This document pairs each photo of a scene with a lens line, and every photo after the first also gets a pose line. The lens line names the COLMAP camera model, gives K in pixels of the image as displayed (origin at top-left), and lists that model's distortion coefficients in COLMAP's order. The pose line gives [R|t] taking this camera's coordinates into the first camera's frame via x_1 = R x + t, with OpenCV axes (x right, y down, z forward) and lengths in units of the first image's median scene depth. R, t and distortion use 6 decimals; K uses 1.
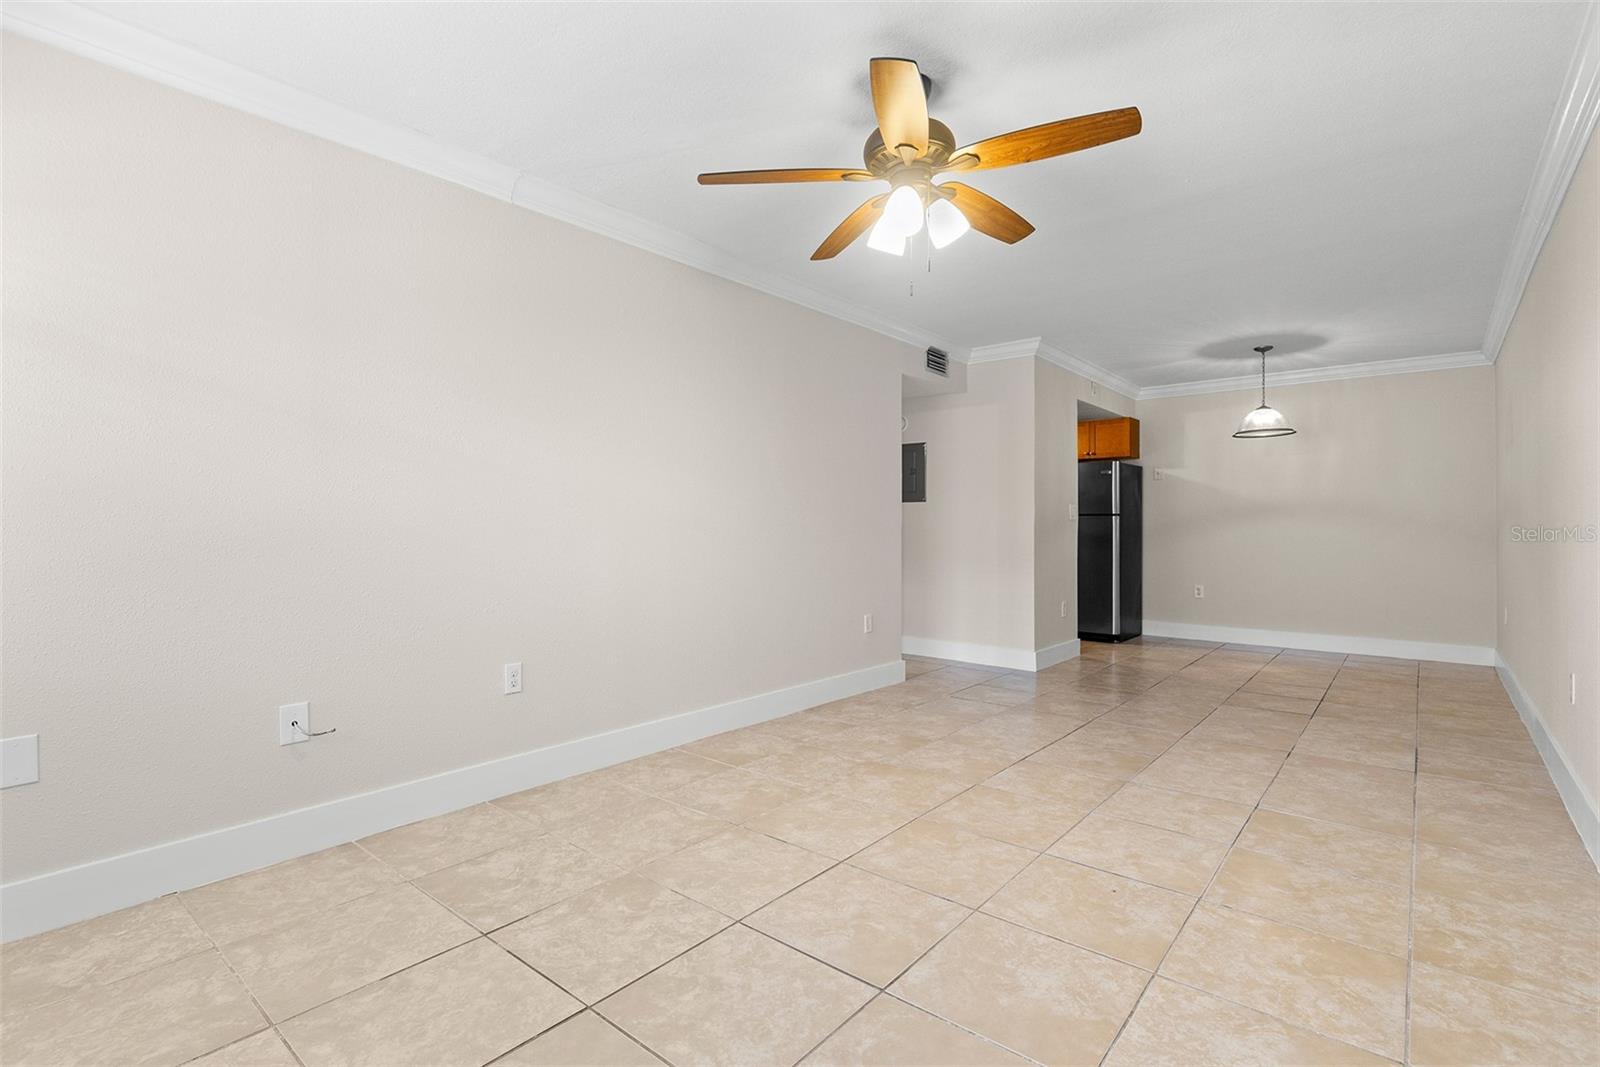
lens RADIAL K [[749.3, 0, 809.5], [0, 749.3, 524.3], [0, 0, 1]] dist [0.001166, -0.001108]
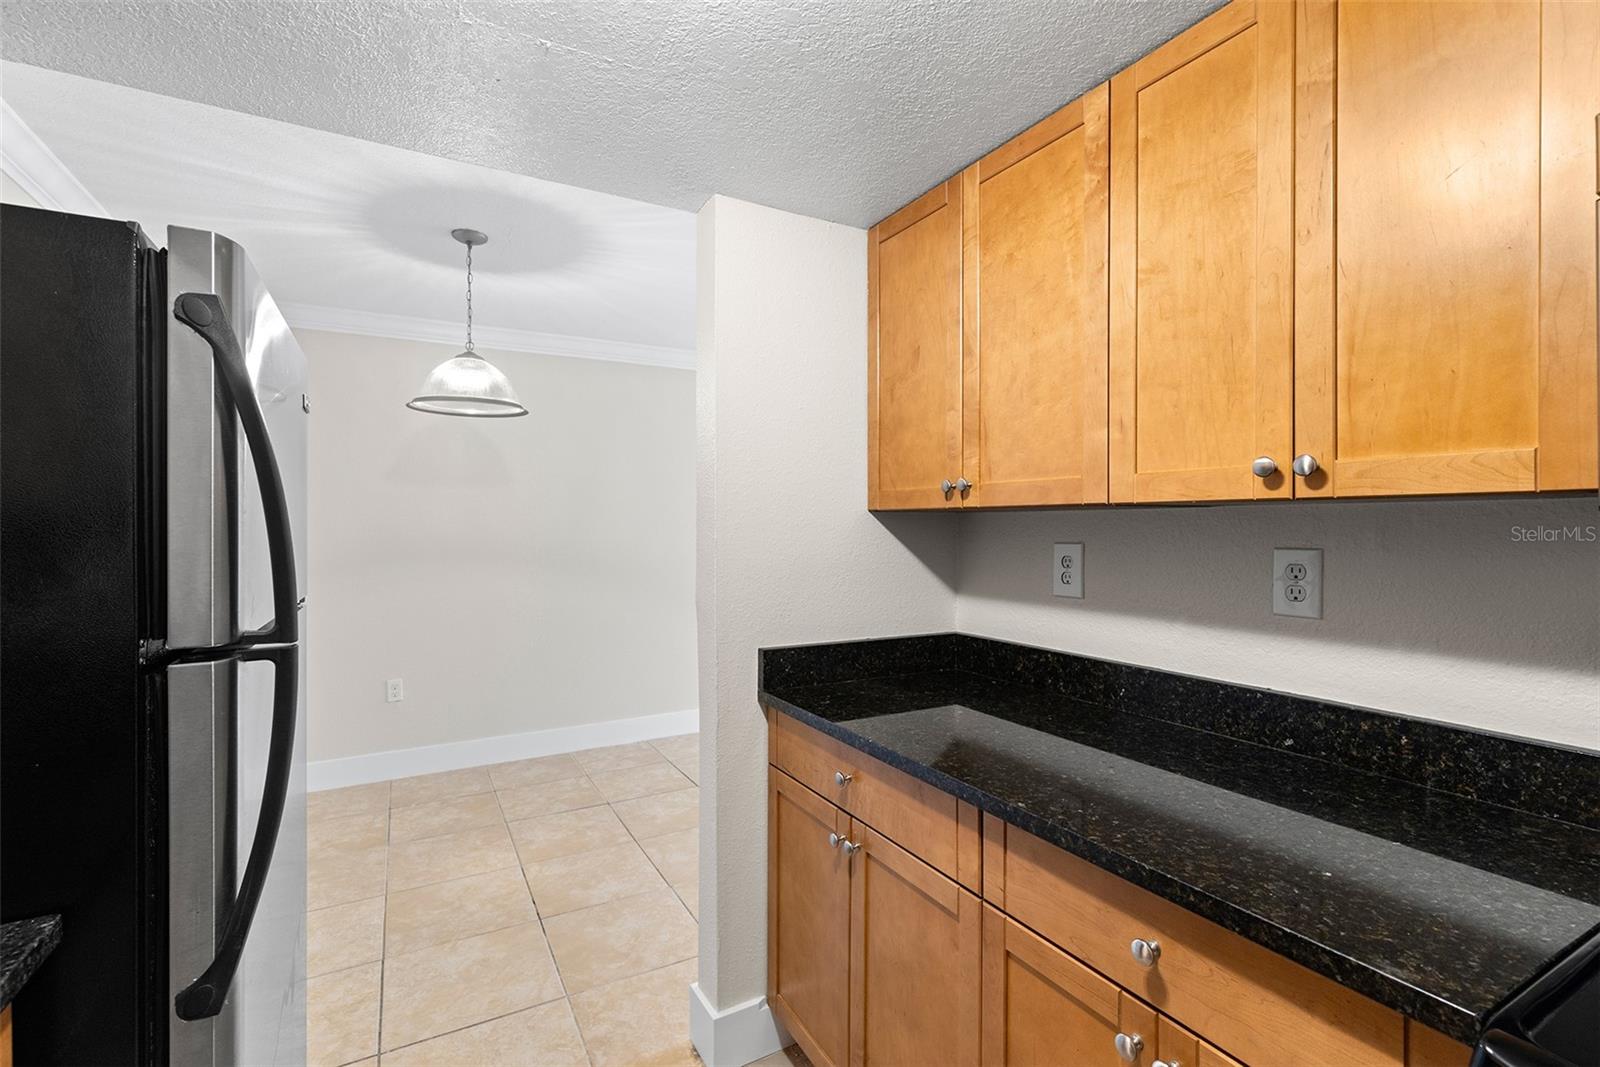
lens RADIAL K [[721.9, 0, 797.6], [0, 721.9, 528.5], [0, 0, 1]] dist [0.008298, -0.002278]
pose [[-0.926972, 0.001951, 0.375126, 0.333936], [0.000950, 0.999995, -0.002853, -0.058958], [-0.375130, -0.002289, -0.926970, 2.050436]]
